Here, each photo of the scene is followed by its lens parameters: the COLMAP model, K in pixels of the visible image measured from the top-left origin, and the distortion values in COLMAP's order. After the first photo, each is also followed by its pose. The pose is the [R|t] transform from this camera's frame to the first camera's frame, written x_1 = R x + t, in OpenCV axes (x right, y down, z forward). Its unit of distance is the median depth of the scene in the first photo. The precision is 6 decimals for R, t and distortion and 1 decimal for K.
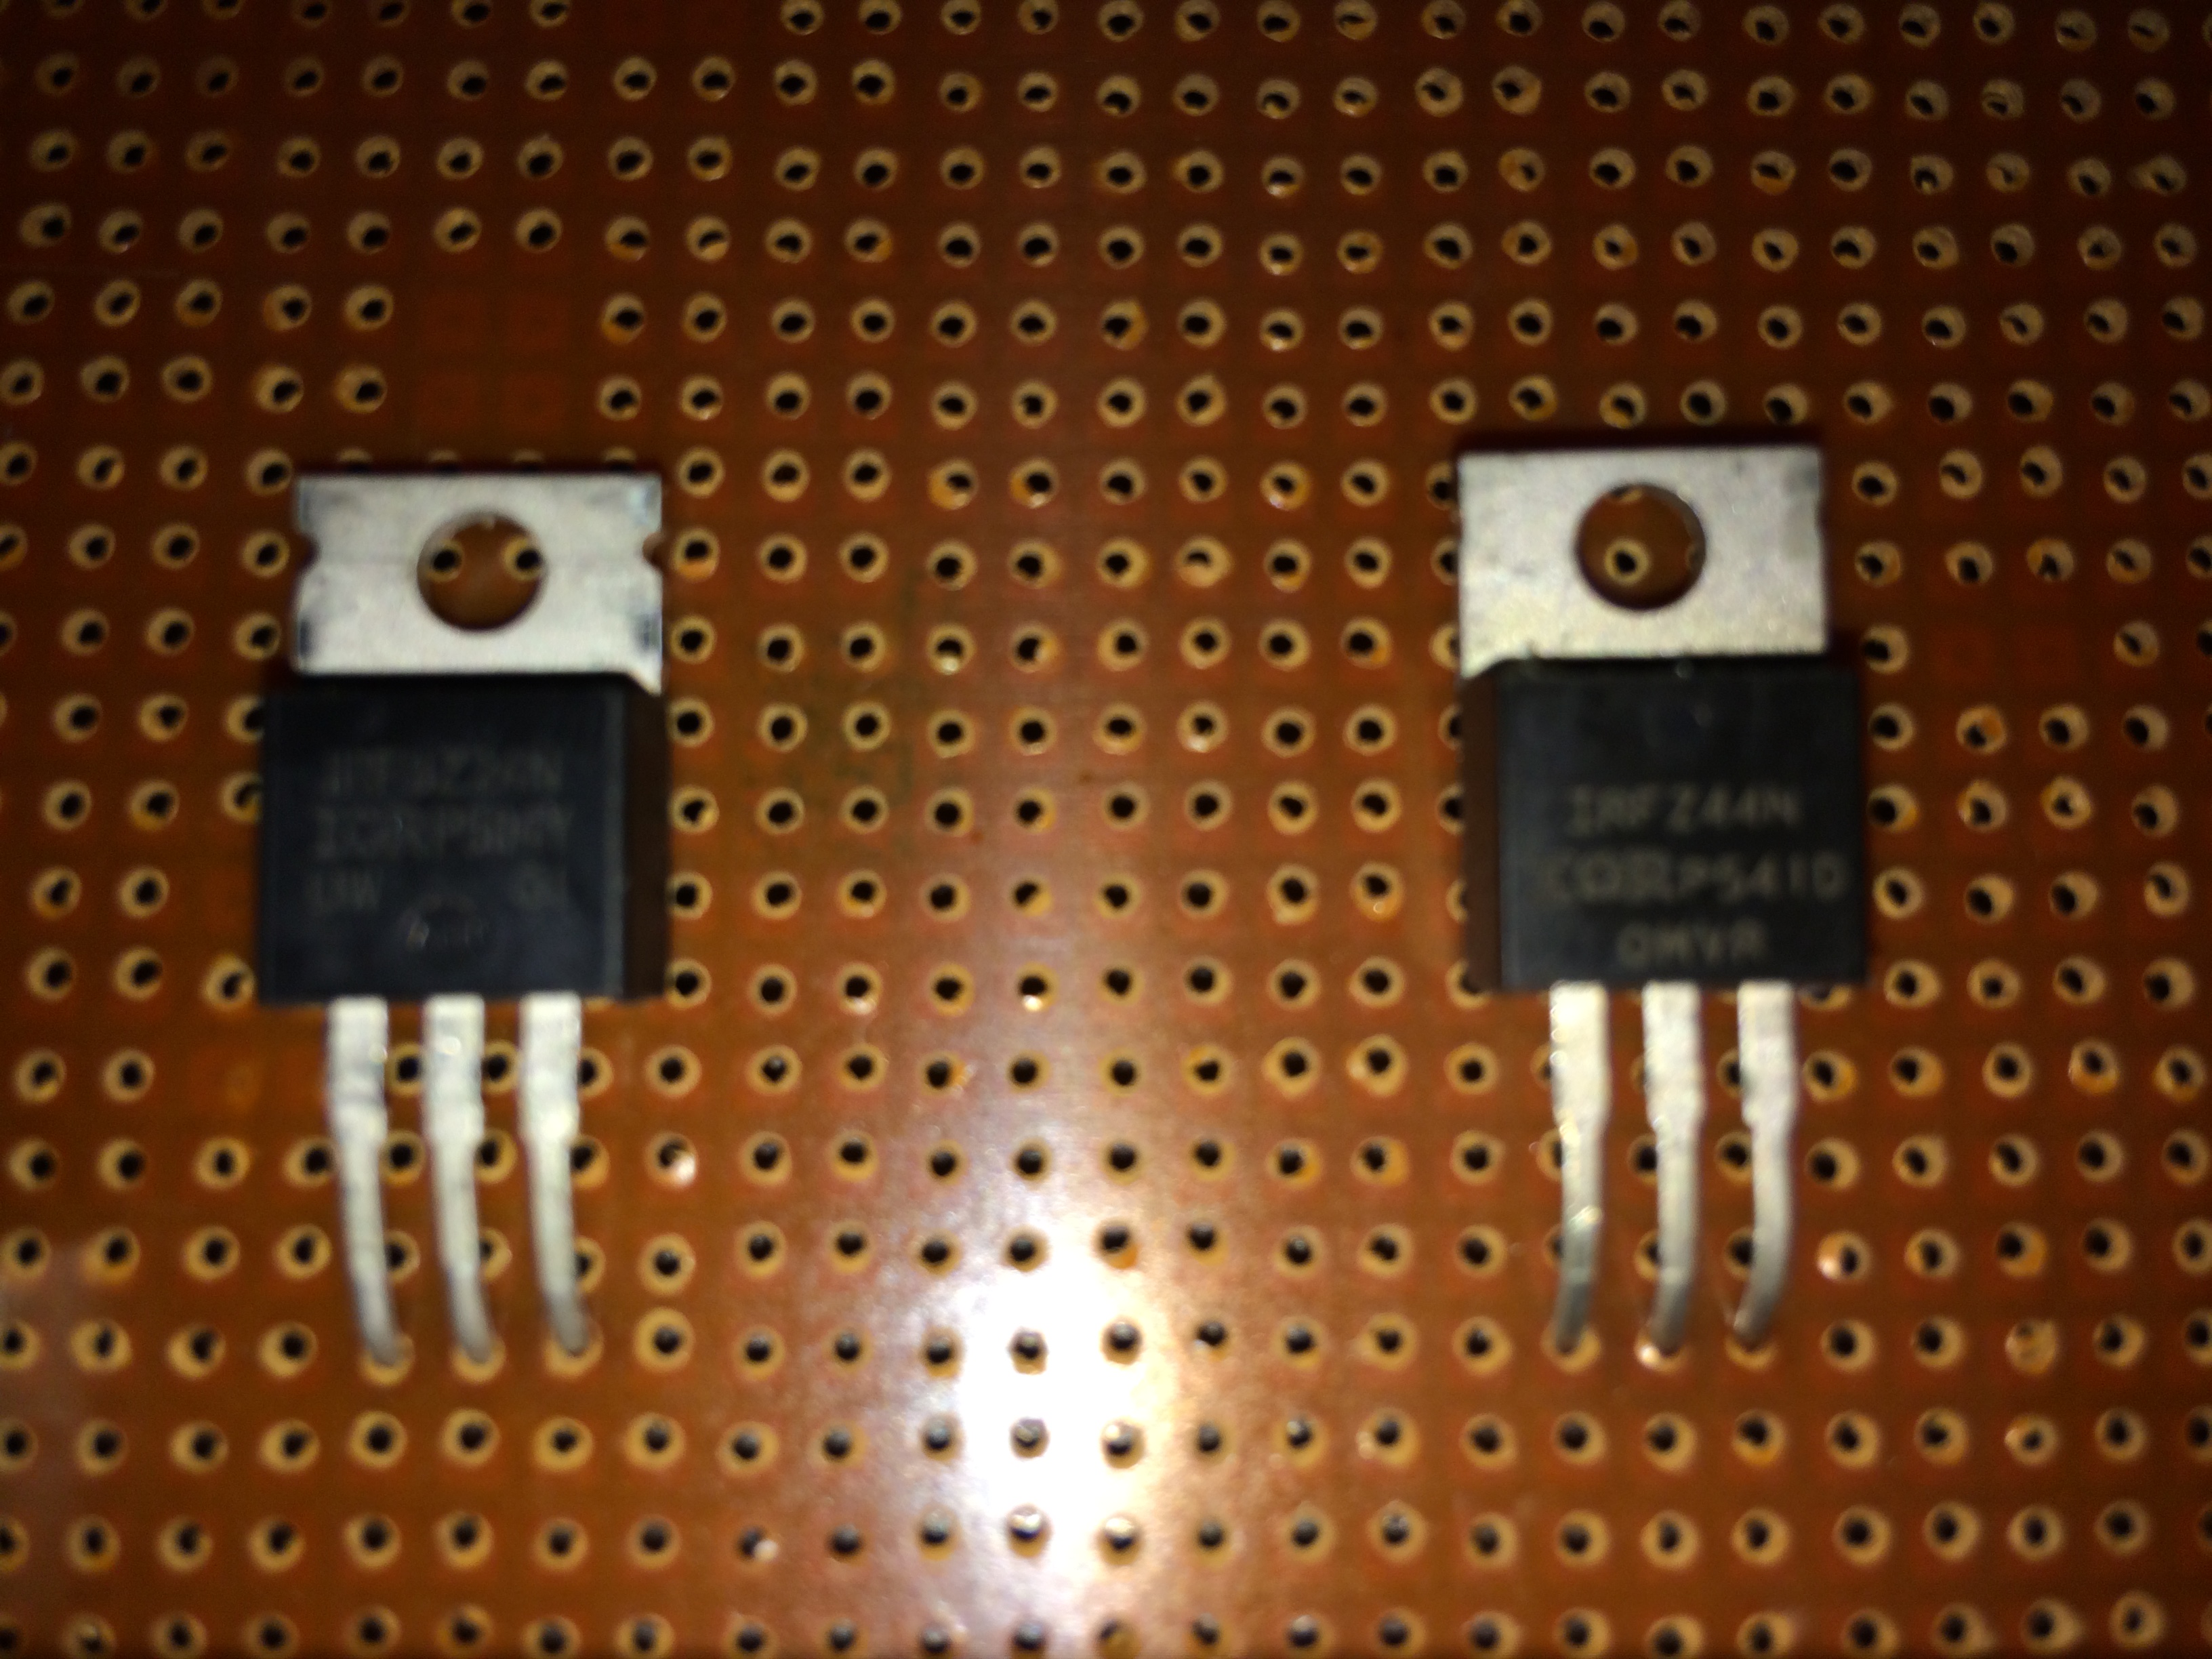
lens RADIAL K [[1952.5, 0, 1120.8], [0, 1952.5, 846.2], [0, 0, 1]] dist [0.094542, -0.187923]
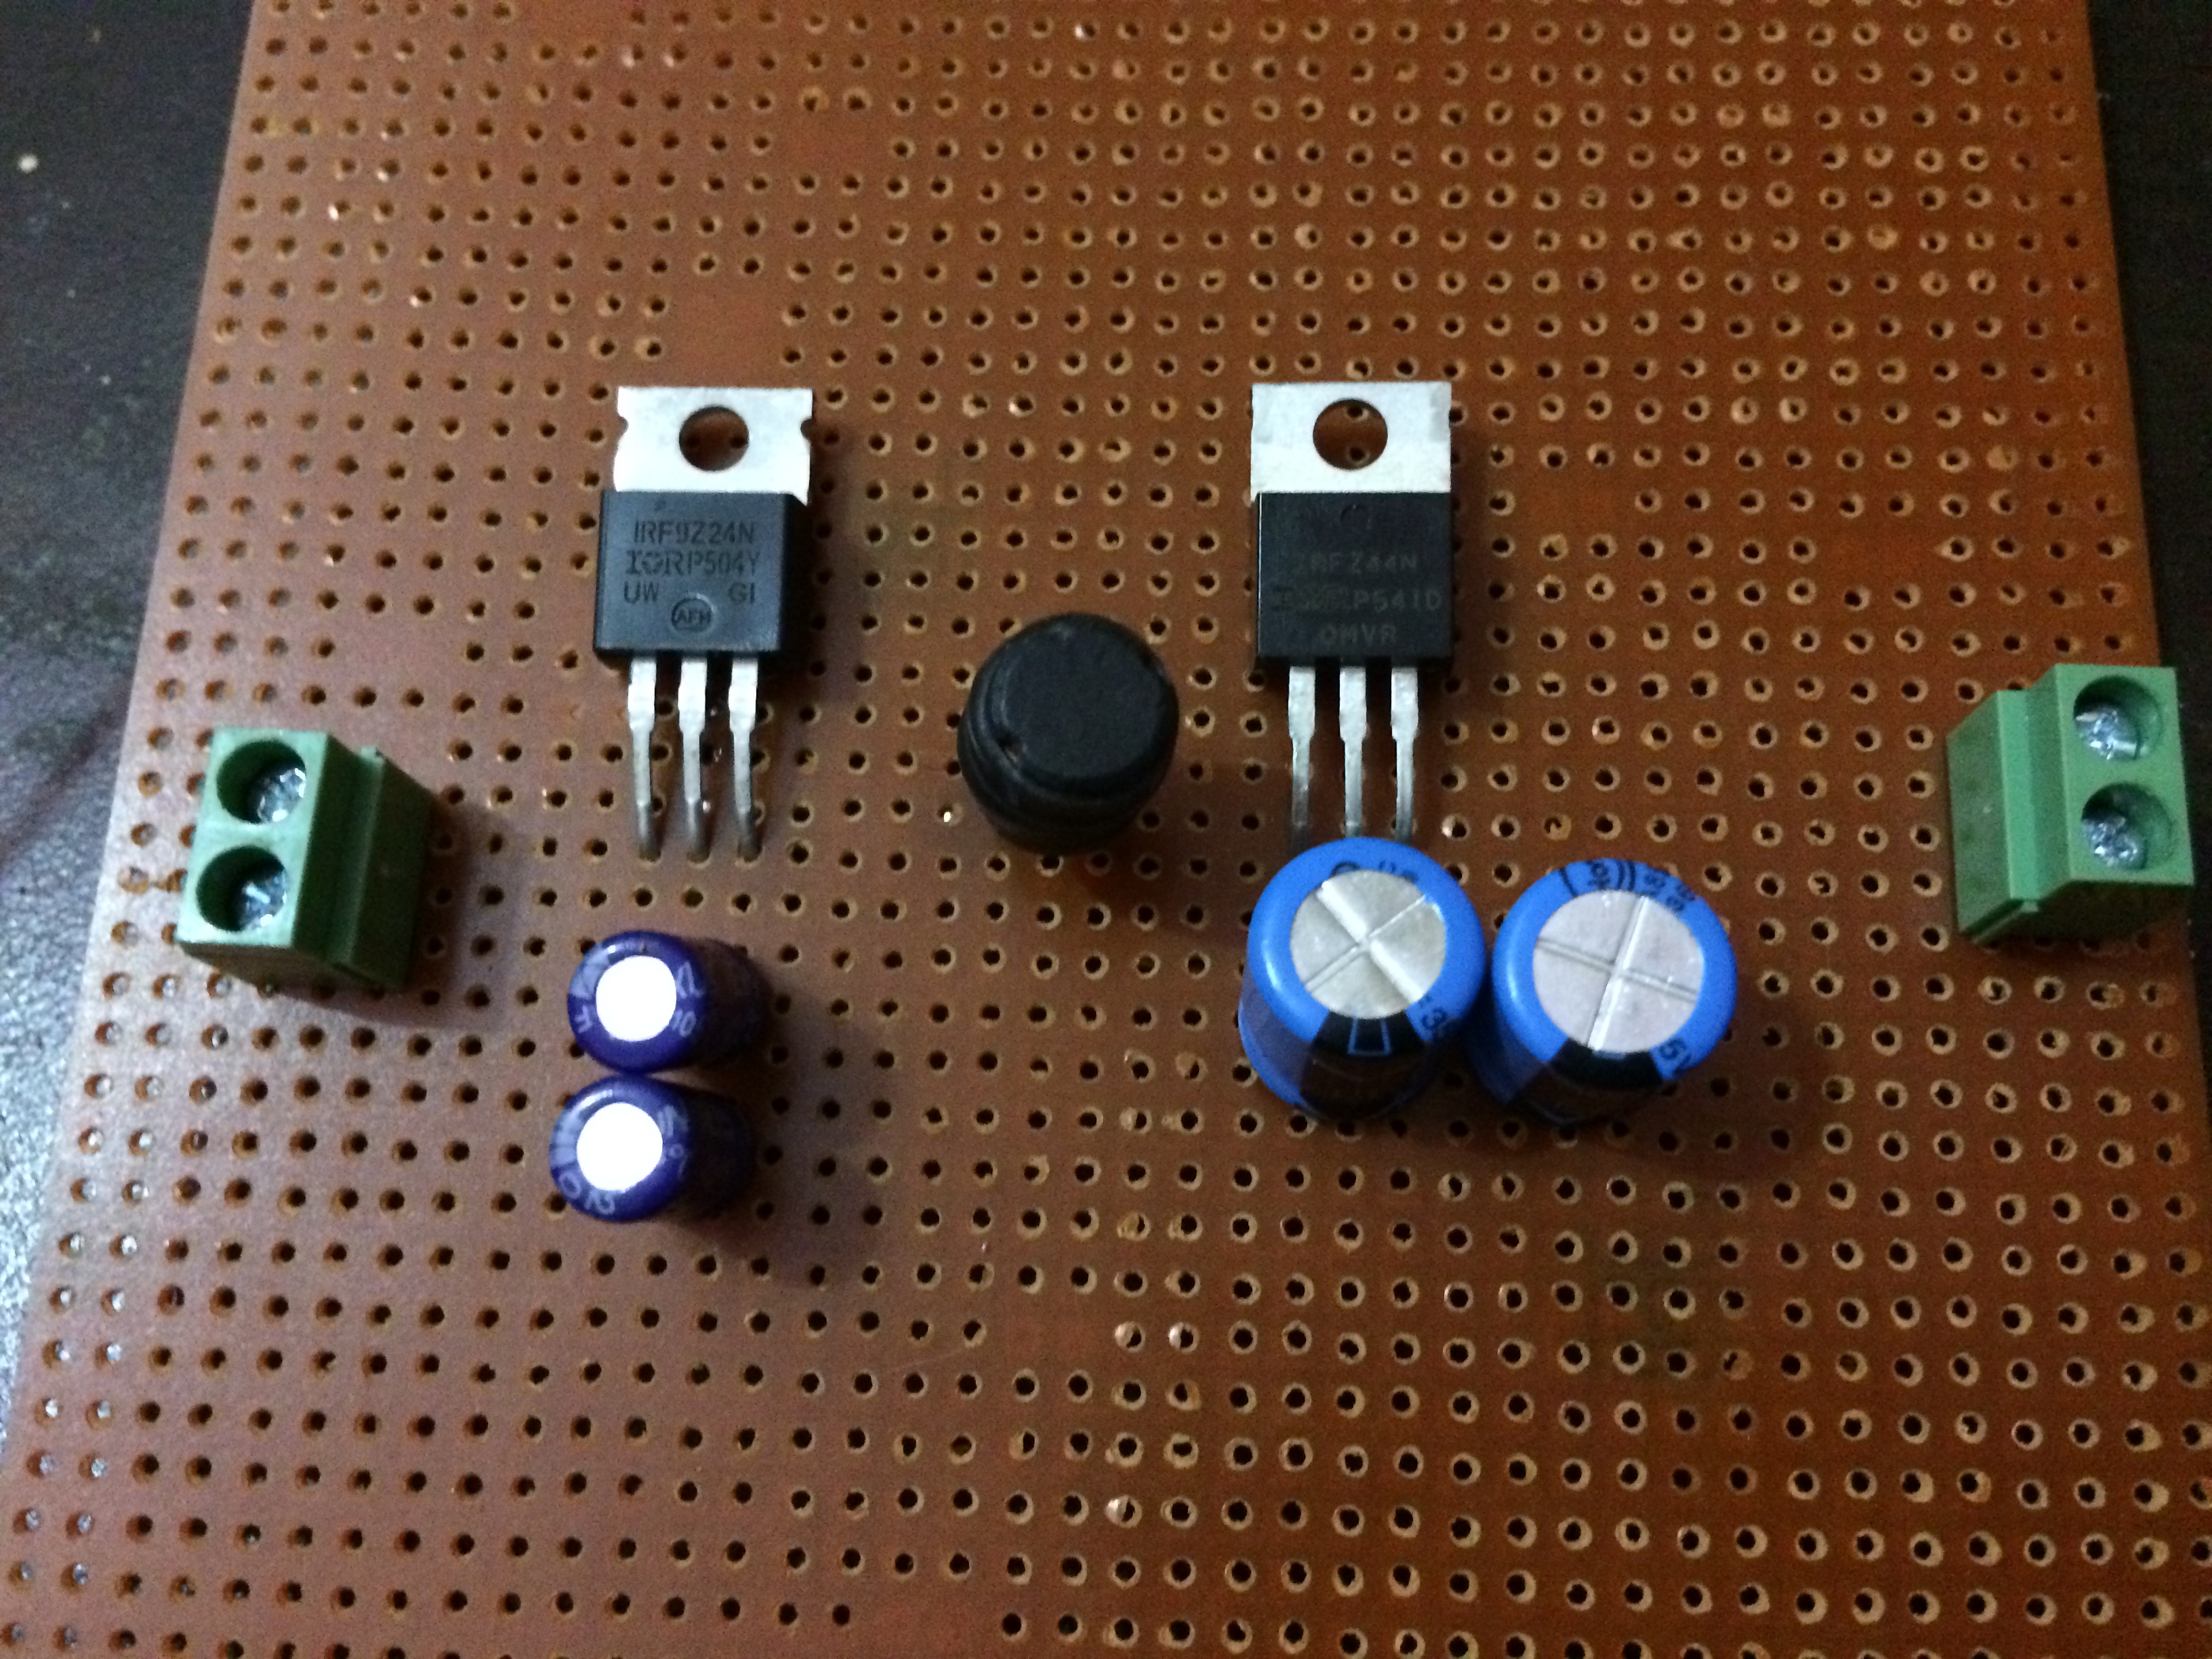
lens RADIAL K [[1952.5, 0, 1107.9], [0, 1952.5, 833.1], [0, 0, 1]] dist [0.094542, -0.187923]
pose [[0.998421, 0.024702, -0.050448, 0.142288], [-0.028518, 0.996669, -0.076400, 0.358441], [0.048392, 0.077718, 0.995800, -0.780133]]
